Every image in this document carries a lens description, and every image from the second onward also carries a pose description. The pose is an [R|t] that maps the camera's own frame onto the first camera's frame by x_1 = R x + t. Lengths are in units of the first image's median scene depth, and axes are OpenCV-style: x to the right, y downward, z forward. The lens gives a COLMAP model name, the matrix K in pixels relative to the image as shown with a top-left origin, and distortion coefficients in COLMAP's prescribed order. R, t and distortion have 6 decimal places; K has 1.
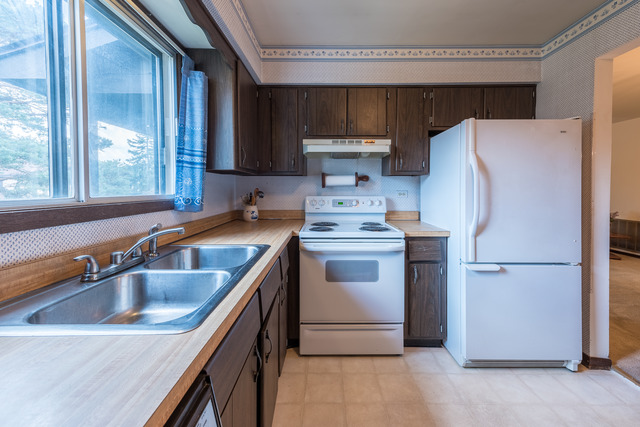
lens RADIAL K [[253.5, 0, 320.4], [0, 253.5, 192.3], [0, 0, 1]] dist [0.010608, 0.000002]
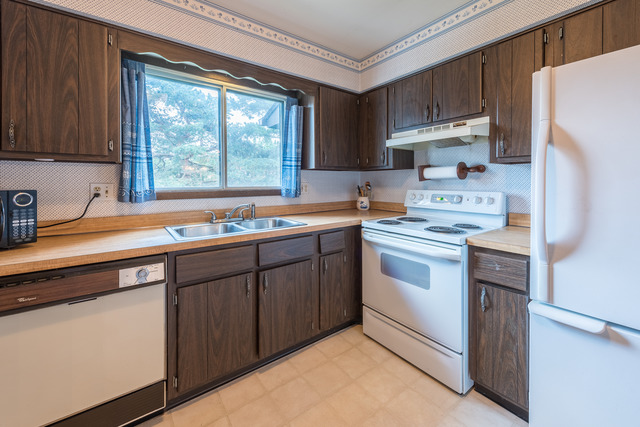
lens RADIAL K [[252.9, 0, 321.2], [0, 252.9, 183.1], [0, 0, 1]] dist [-0.000609, -0.000018]
pose [[0.602810, 0.001041, -0.797884, 0.679319], [-0.007791, 0.999959, -0.004581, -0.003989], [0.797847, 0.008978, 0.602794, 0.185686]]
